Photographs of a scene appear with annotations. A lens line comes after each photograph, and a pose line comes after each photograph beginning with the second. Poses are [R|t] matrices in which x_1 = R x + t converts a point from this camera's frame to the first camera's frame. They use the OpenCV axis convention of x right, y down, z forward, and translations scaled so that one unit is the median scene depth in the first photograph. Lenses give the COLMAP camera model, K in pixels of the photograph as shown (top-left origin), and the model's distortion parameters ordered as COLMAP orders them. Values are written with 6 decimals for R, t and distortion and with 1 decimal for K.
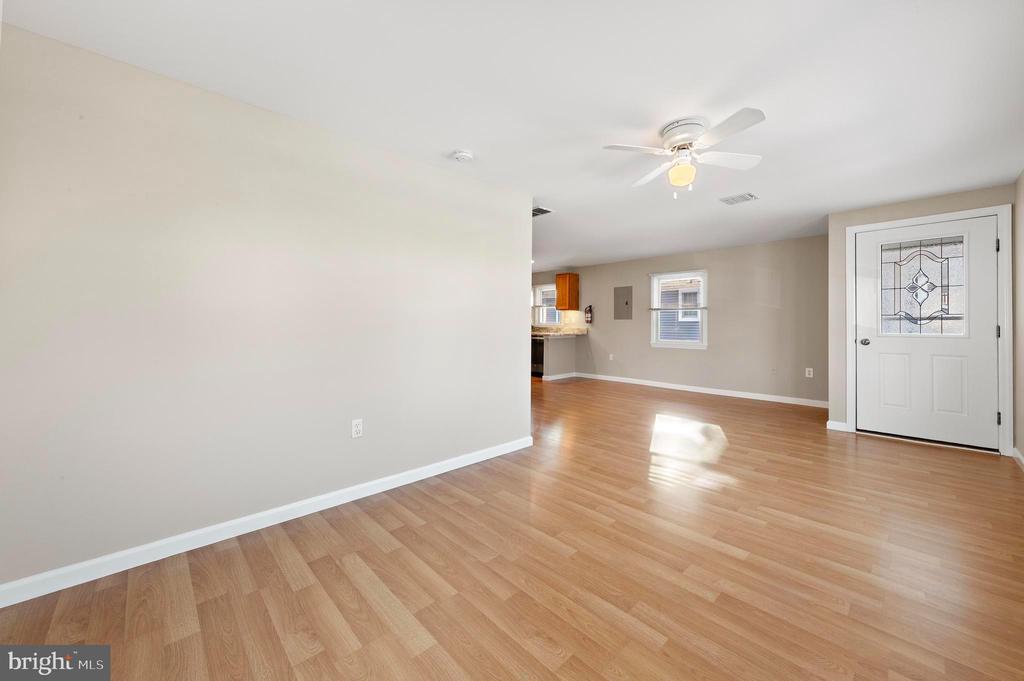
lens RADIAL K [[394.7, 0, 512.0], [0, 394.7, 340.5], [0, 0, 1]] dist [0.002647, 0.000169]
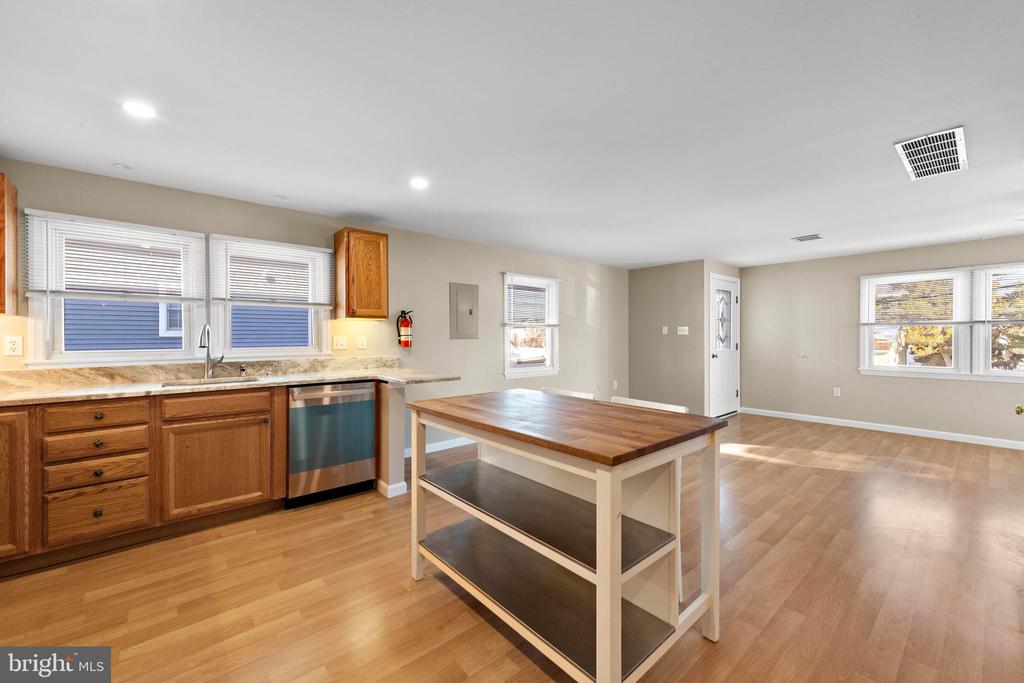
lens RADIAL K [[409.4, 0, 513.2], [0, 409.4, 337.1], [0, 0, 1]] dist [0.002343, 0.000204]
pose [[0.046903, -0.009503, 0.998854, -0.330834], [0.044305, 0.998990, 0.007424, -0.057773], [-0.997916, 0.043906, 0.047276, 0.903233]]
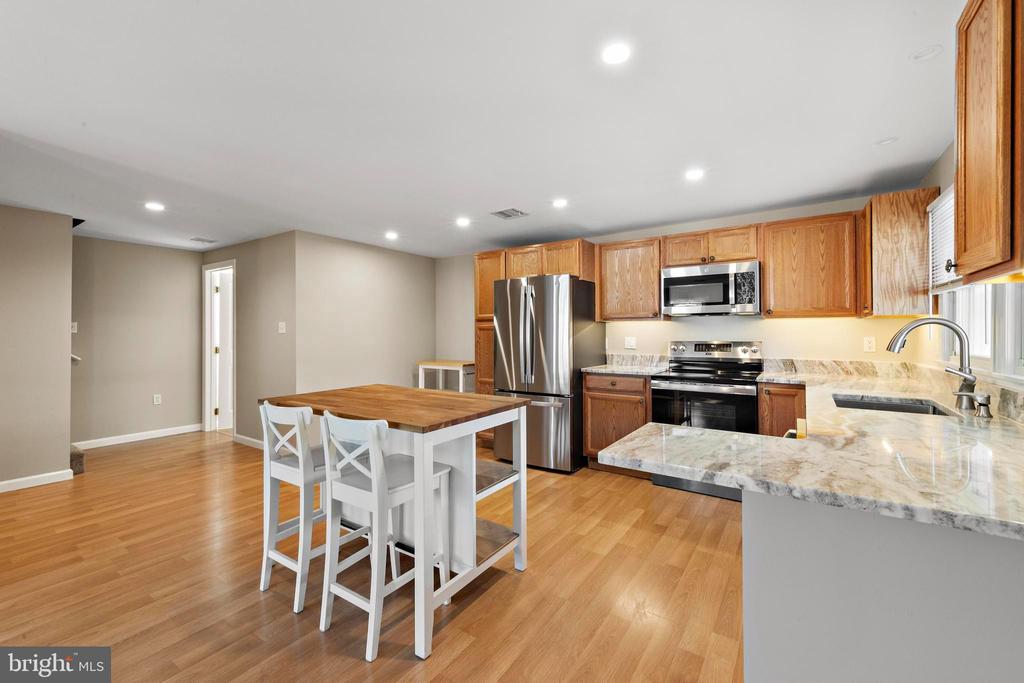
lens RADIAL K [[419.8, 0, 512.1], [0, 419.8, 331.2], [0, 0, 1]] dist [0.002793, 0.000161]
pose [[0.208483, -0.009086, -0.977984, 0.245856], [-0.039359, 0.999069, -0.017673, -0.057193], [0.977234, 0.042177, 0.207931, 0.913860]]
